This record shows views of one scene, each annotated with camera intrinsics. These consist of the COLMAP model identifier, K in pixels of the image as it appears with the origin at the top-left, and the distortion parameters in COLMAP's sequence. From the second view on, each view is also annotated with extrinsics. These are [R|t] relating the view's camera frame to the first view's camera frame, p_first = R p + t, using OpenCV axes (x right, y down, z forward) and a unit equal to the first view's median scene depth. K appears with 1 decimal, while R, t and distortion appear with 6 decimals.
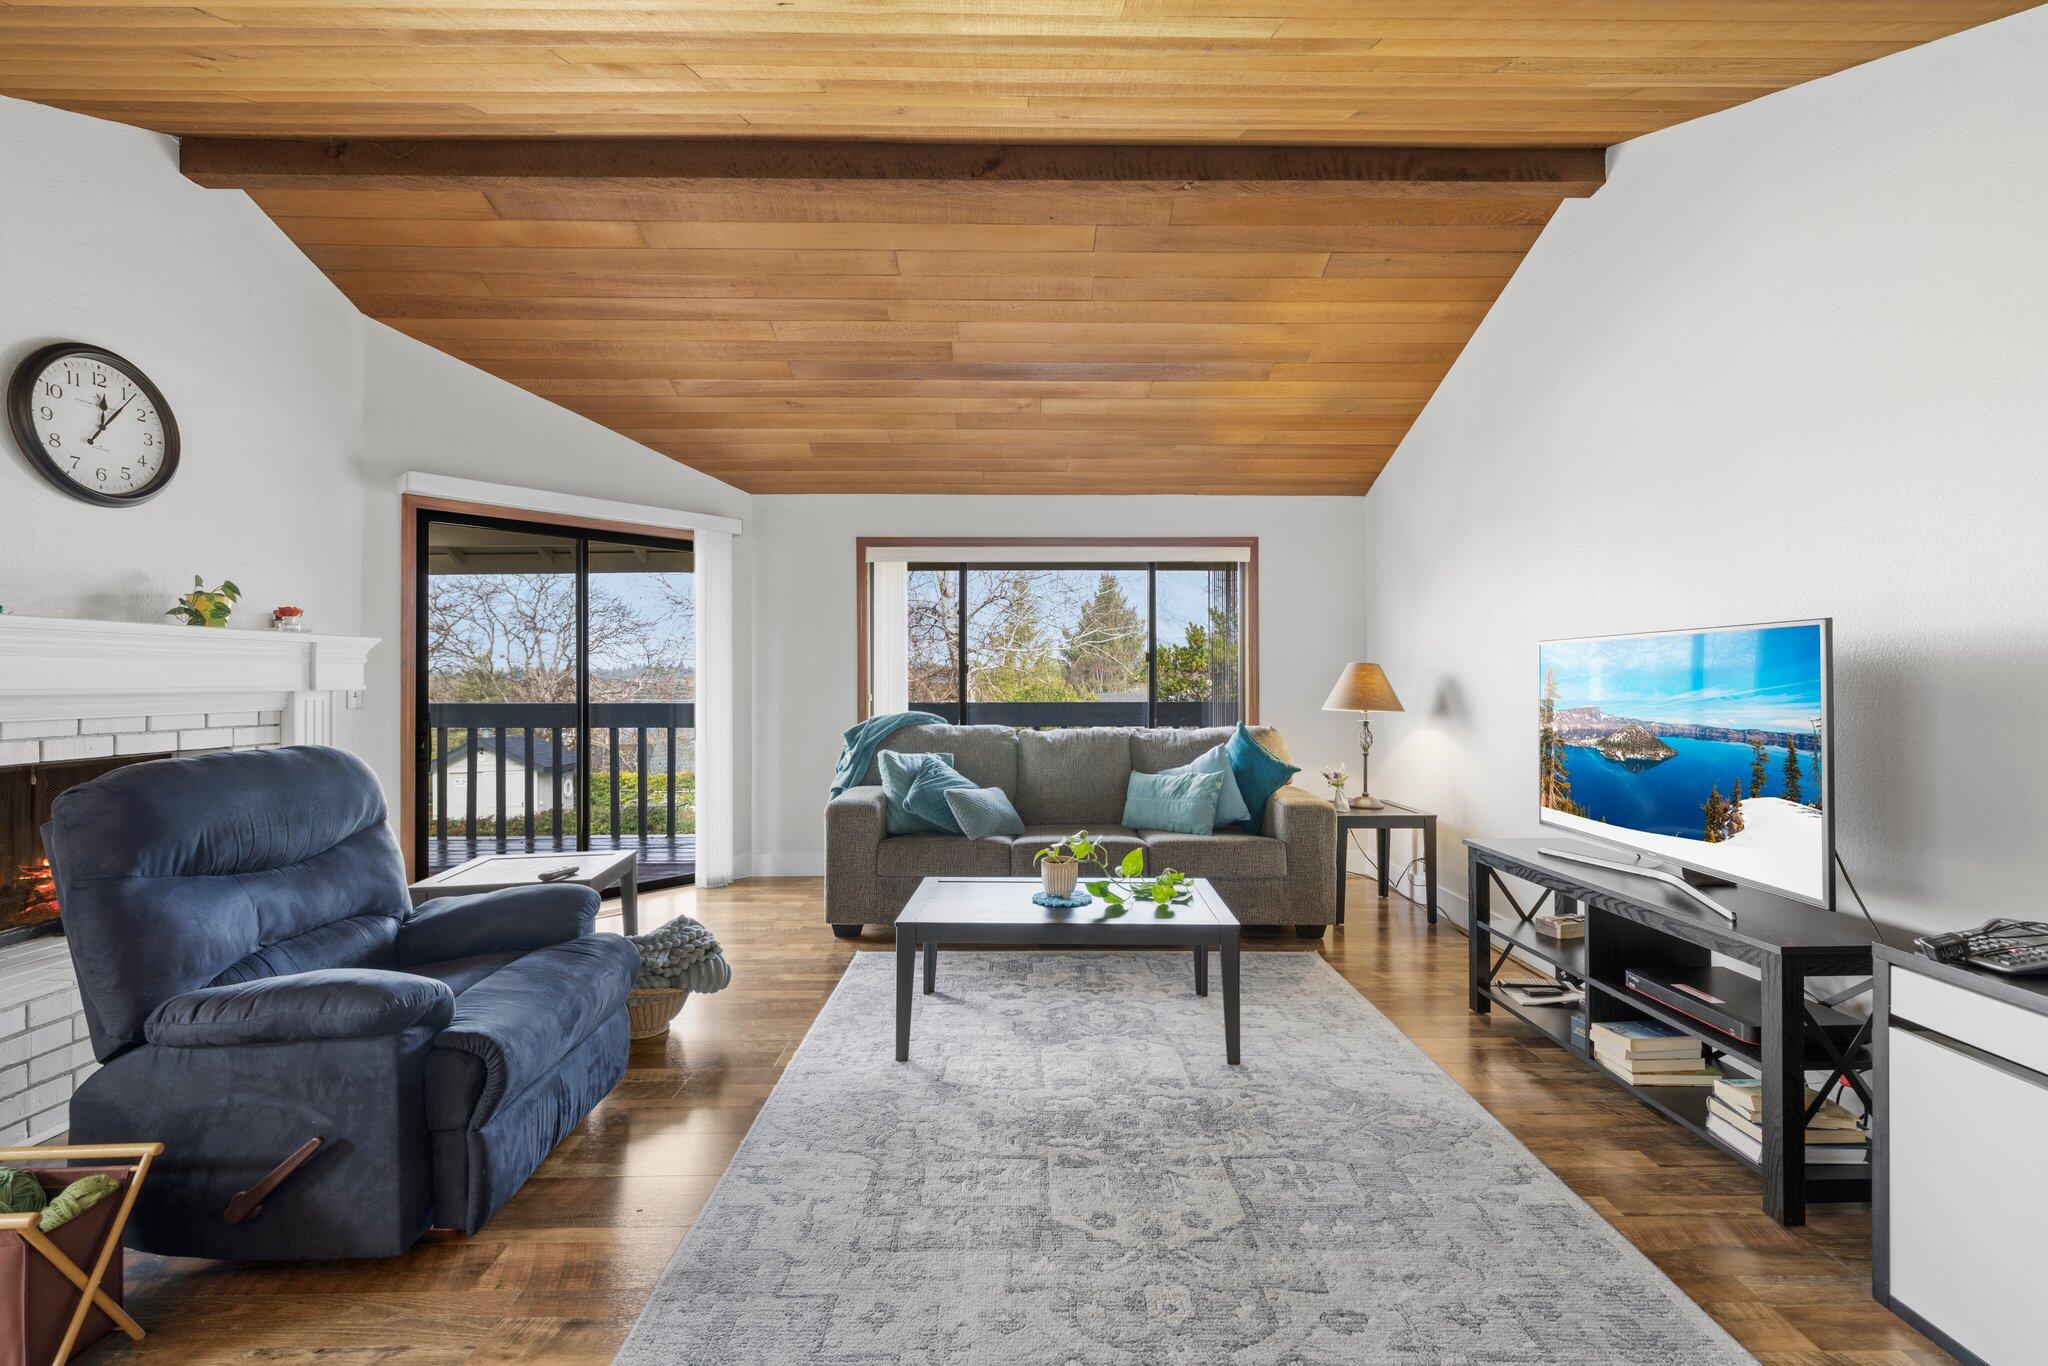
lens RADIAL K [[854.3, 0, 1036.2], [0, 854.3, 682.7], [0, 0, 1]] dist [0.001472, -0.000957]
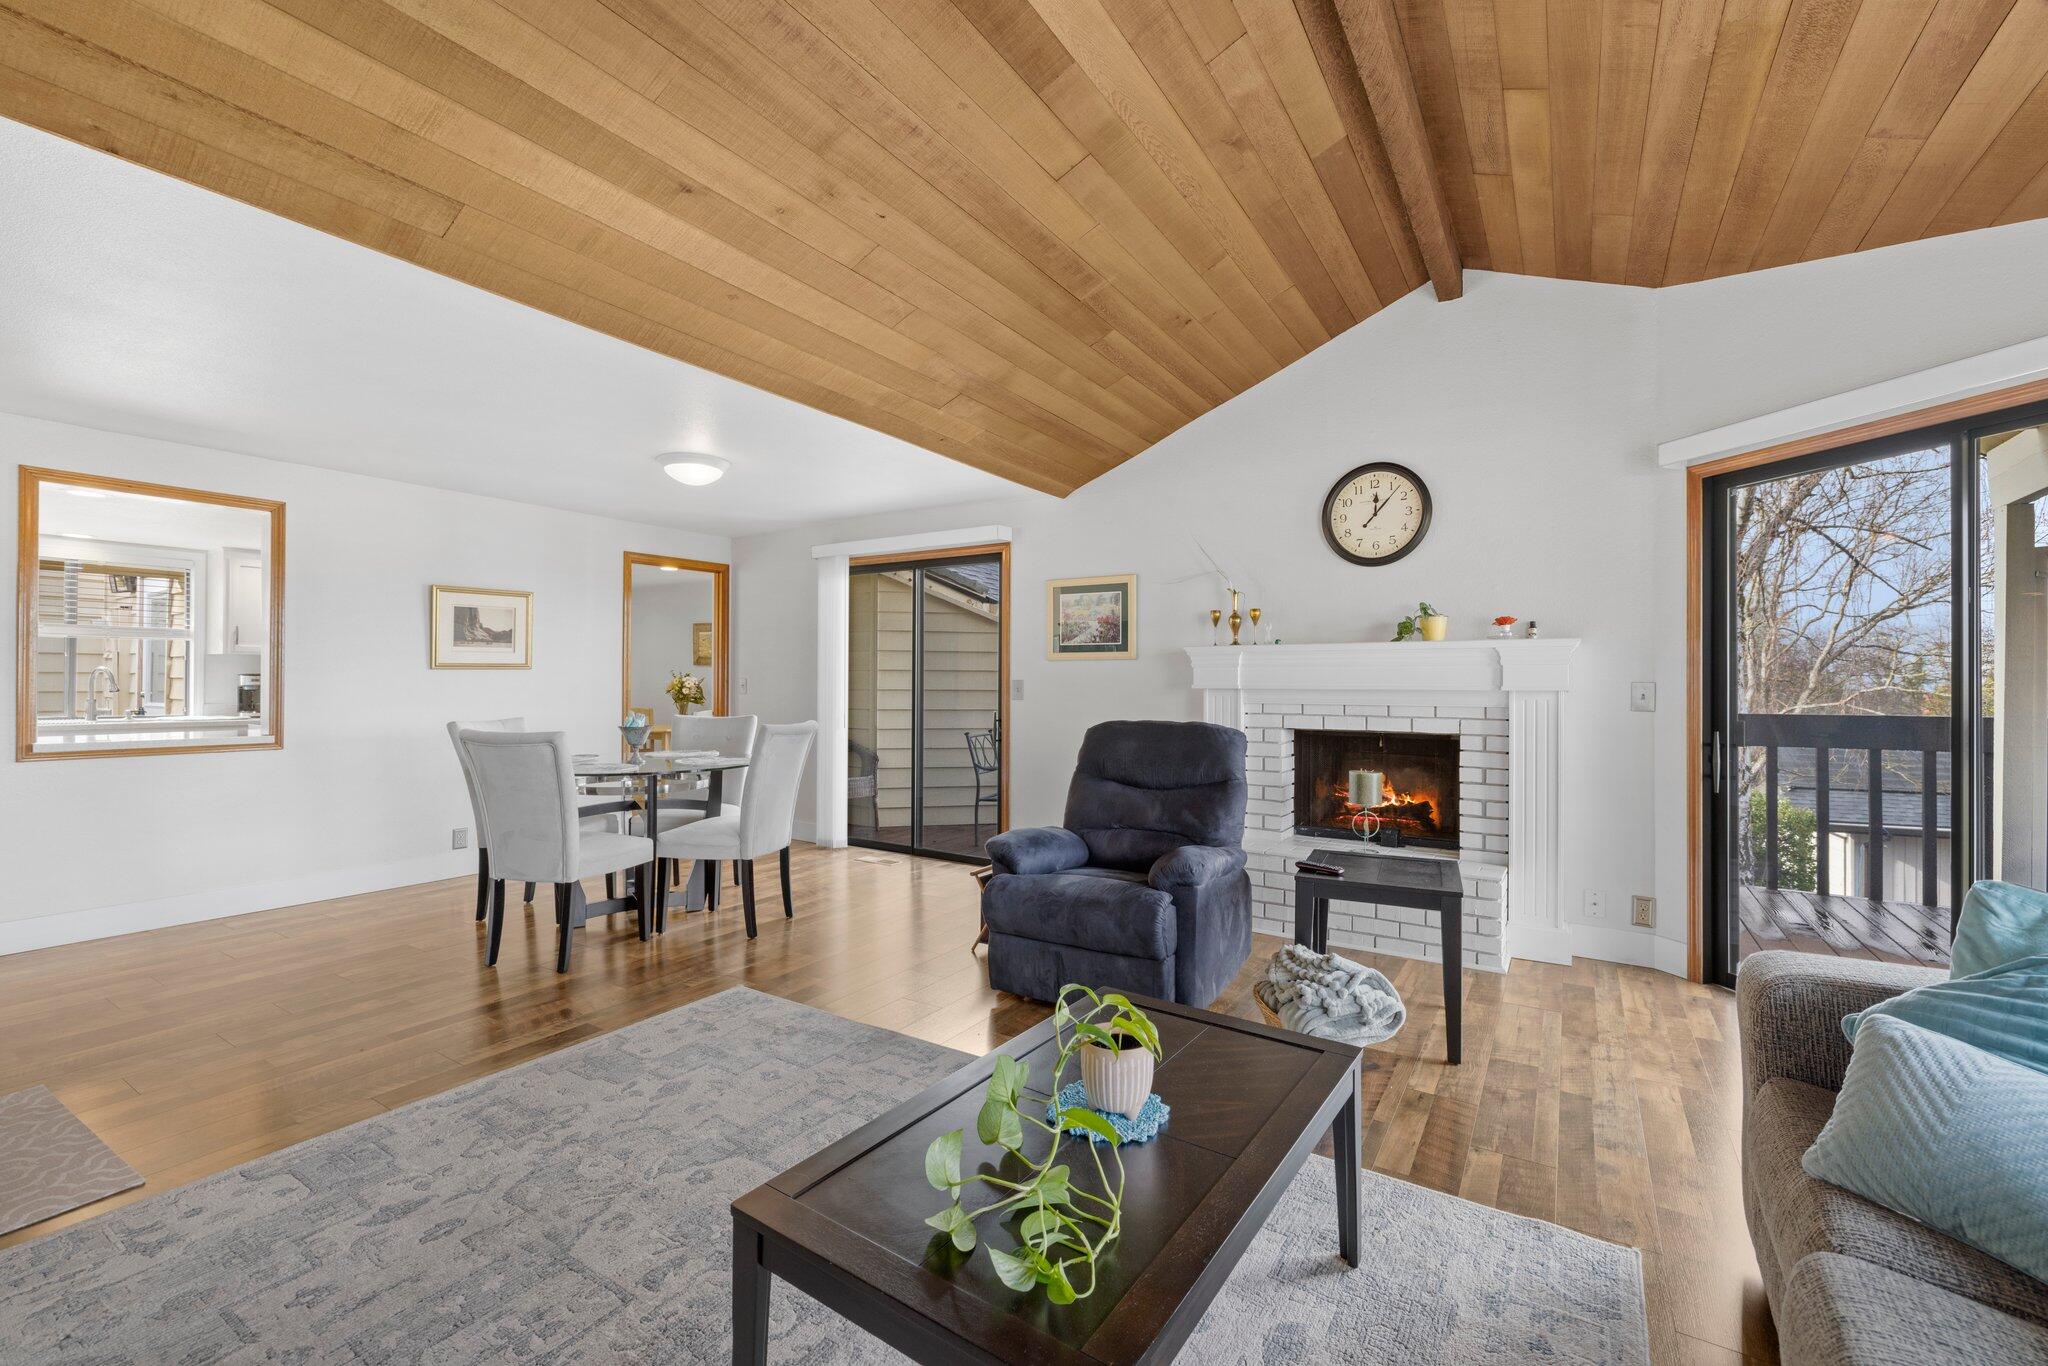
lens RADIAL K [[854.3, 0, 1036.0], [0, 854.3, 681.1], [0, 0, 1]] dist [0.001472, -0.000957]
pose [[-0.549339, 0.001459, -0.835598, 0.526209], [-0.005117, 0.999974, 0.005110, -0.007049], [0.835584, 0.007083, -0.549317, 1.366863]]
